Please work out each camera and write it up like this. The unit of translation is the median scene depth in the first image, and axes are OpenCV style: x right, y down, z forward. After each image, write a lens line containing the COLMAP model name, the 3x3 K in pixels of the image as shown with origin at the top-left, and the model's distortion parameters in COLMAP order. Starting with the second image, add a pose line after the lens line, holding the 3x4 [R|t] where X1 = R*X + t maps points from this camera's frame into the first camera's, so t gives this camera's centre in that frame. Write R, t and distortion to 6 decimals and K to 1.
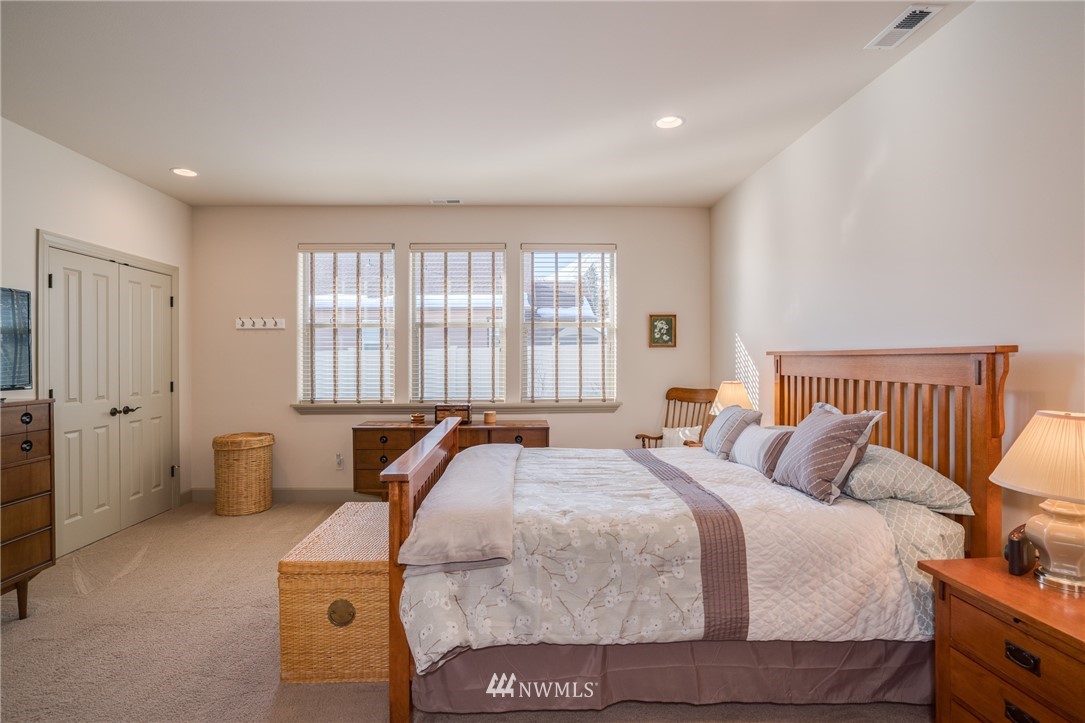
lens RADIAL K [[545.3, 0, 528.2], [0, 545.3, 362.5], [0, 0, 1]] dist [-0.031692, 0.000819]
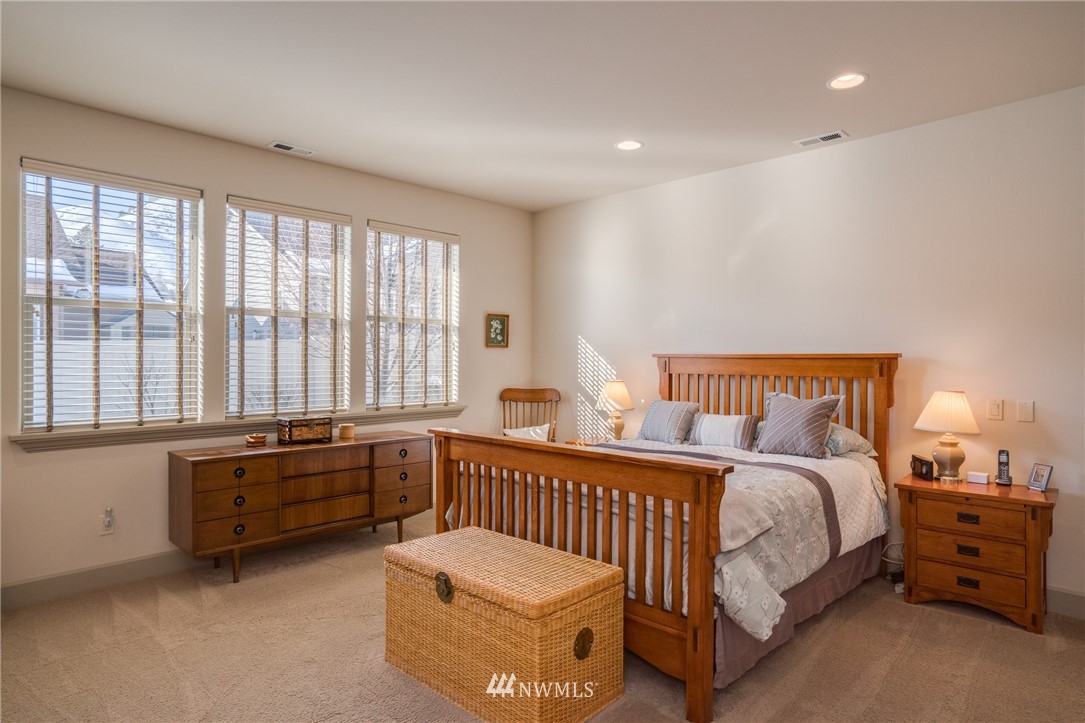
lens RADIAL K [[629.0, 0, 542.5], [0, 629.0, 361.5], [0, 0, 1]] dist [-0.030432, 0.000103]
pose [[0.714133, 0.002470, 0.700006, -0.492800], [-0.000920, 0.999996, -0.002590, 0.000170], [-0.700010, 0.001205, 0.714132, 0.135589]]
